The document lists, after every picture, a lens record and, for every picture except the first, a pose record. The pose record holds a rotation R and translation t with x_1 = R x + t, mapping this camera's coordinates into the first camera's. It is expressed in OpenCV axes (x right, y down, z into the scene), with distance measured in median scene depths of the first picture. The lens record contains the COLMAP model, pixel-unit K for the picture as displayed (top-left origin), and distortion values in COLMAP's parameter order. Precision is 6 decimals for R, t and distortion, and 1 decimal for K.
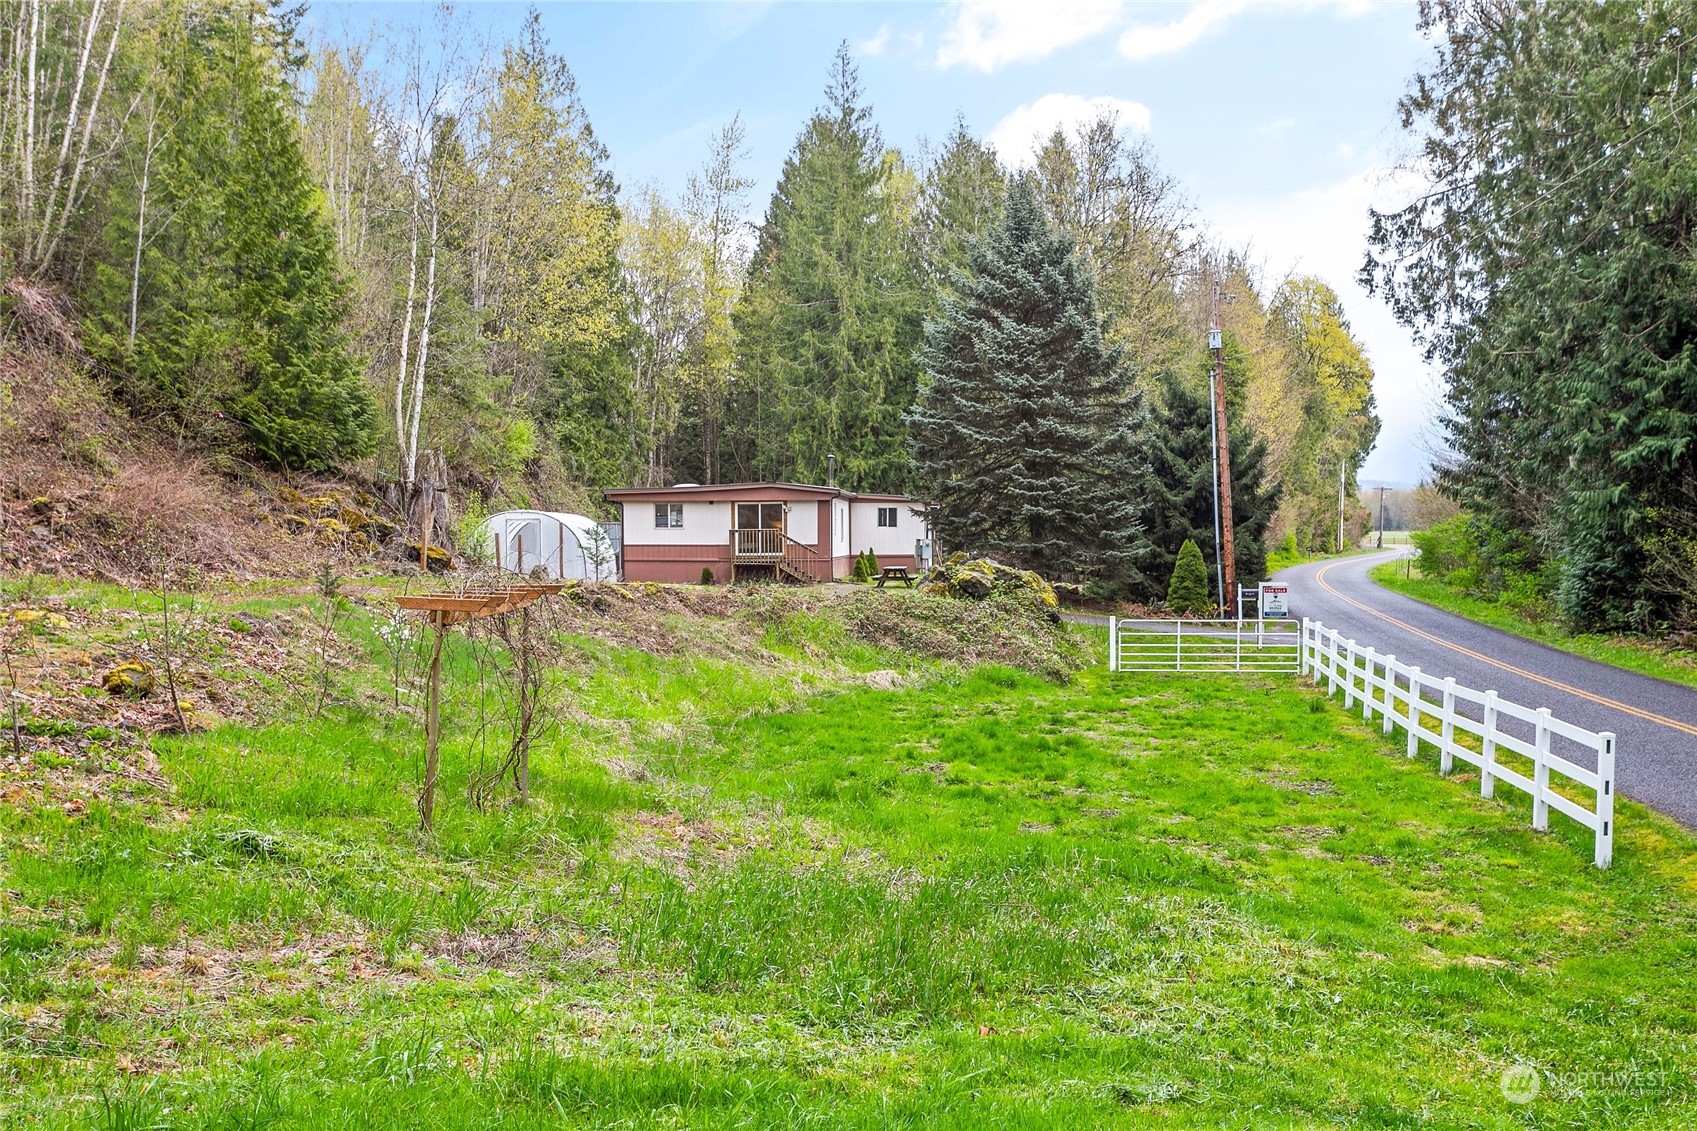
lens RADIAL K [[1628.1, 0, 848.5], [0, 1628.1, 565.5], [0, 0, 1]] dist [0.002666, 0.000462]
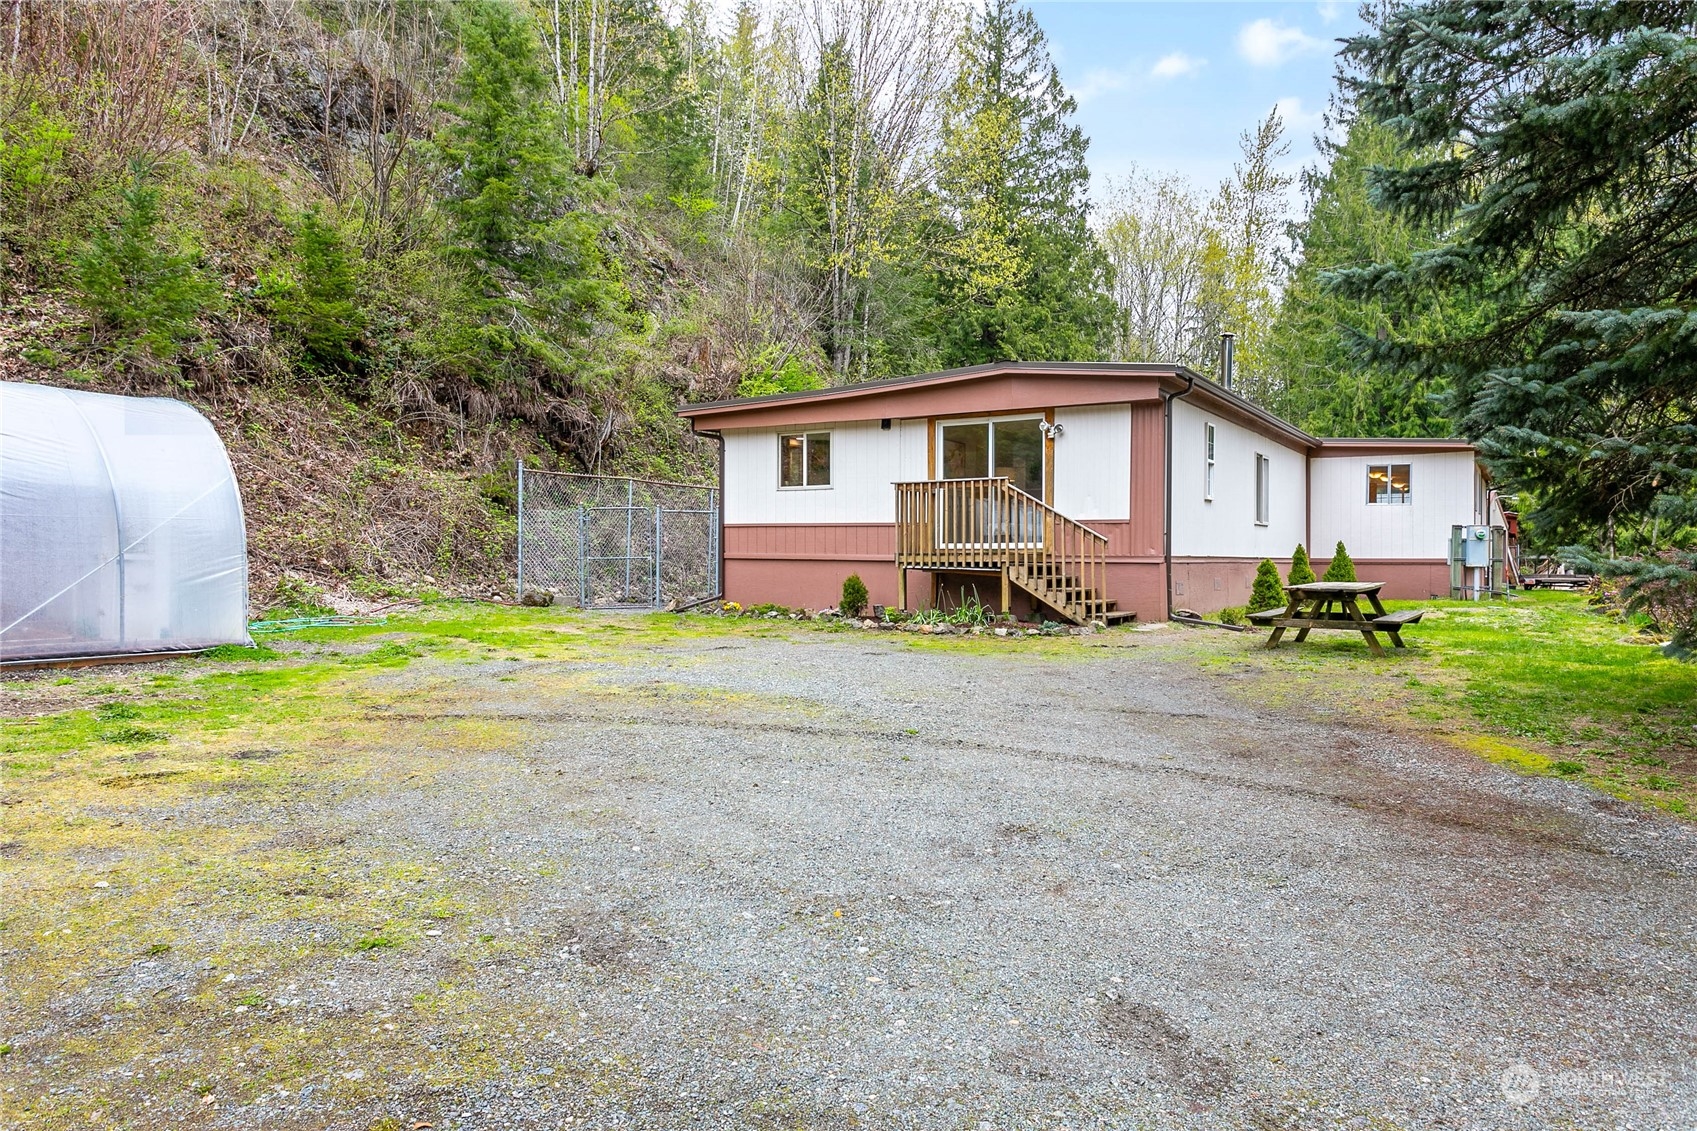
lens RADIAL K [[1084.0, 0, 848.5], [0, 1084.0, 565.5], [0, 0, 1]] dist [0.001162, 0.001409]
pose [[0.879340, 0.011396, -0.476058, 0.036987], [-0.016302, 0.999848, -0.006177, 0.000249], [0.475915, 0.013193, 0.879392, 0.633339]]
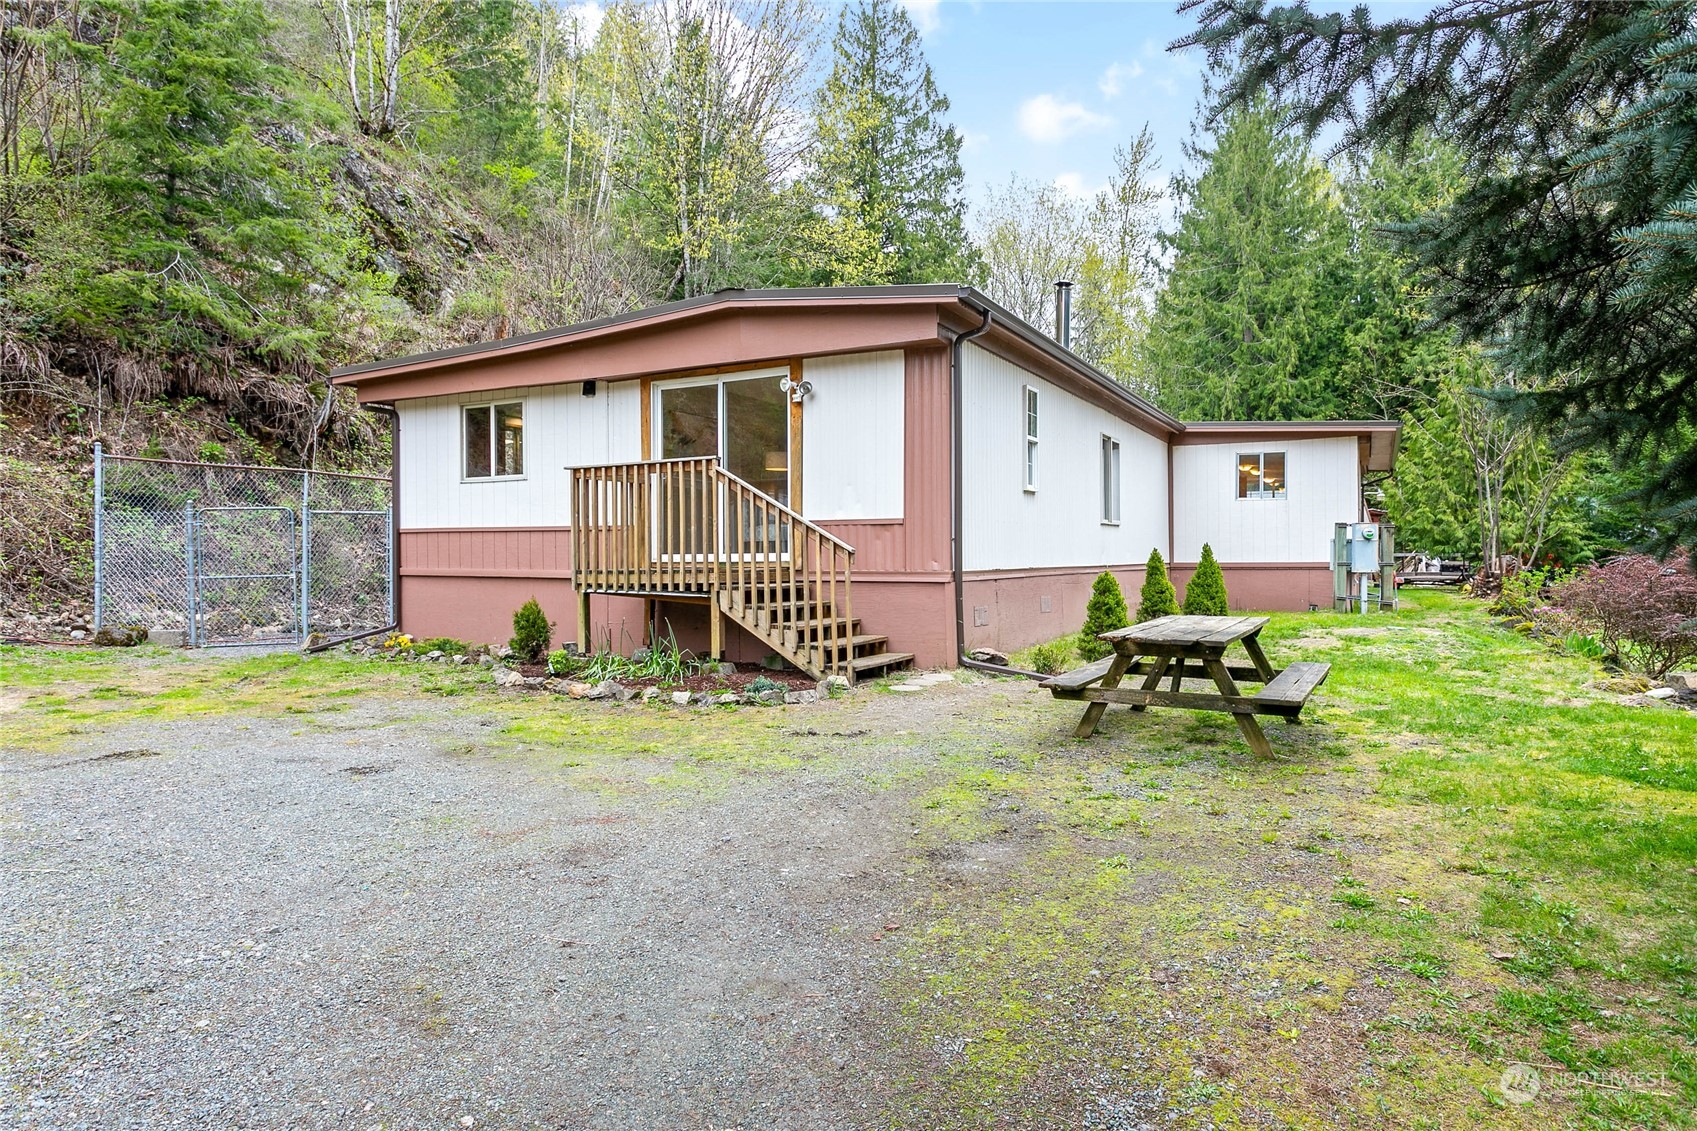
lens RADIAL K [[999.6, 0, 848.5], [0, 999.6, 565.5], [0, 0, 1]] dist [-0.008067, -0.000659]
pose [[0.913088, 0.003117, -0.407751, 0.032041], [-0.005530, 0.999973, -0.004739, -0.004010], [0.407725, 0.006582, 0.913081, 0.721168]]
